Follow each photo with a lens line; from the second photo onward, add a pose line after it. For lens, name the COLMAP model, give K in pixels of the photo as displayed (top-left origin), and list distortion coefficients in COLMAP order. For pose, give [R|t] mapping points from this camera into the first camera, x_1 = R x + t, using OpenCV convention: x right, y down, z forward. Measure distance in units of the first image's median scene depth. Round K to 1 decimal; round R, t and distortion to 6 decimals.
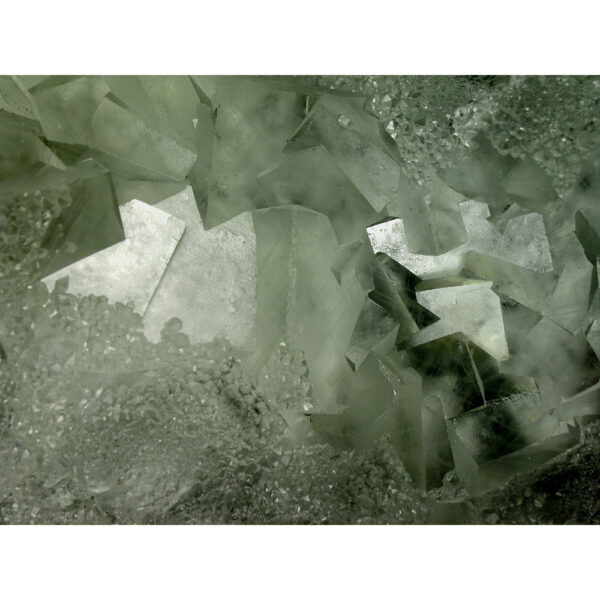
lens RADIAL K [[1404.0, 0, 300.0], [0, 1404.0, 300.0], [0, 0, 1]] dist [-0.039988, -0.081850]
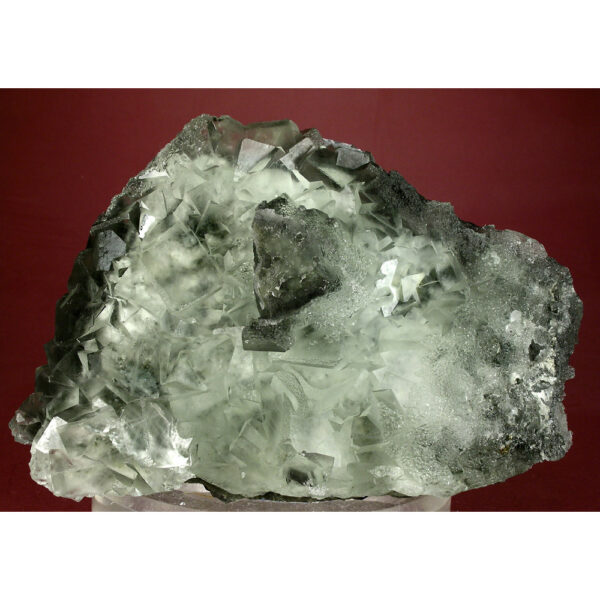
lens RADIAL K [[1404.0, 0, 300.0], [0, 1404.0, 300.0], [0, 0, 1]] dist [-0.039988, -0.081850]
pose [[0.001370, -0.998035, 0.062651, -0.112595], [0.999963, 0.000832, -0.008597, -0.213429], [0.008528, 0.062661, 0.997998, -2.176890]]
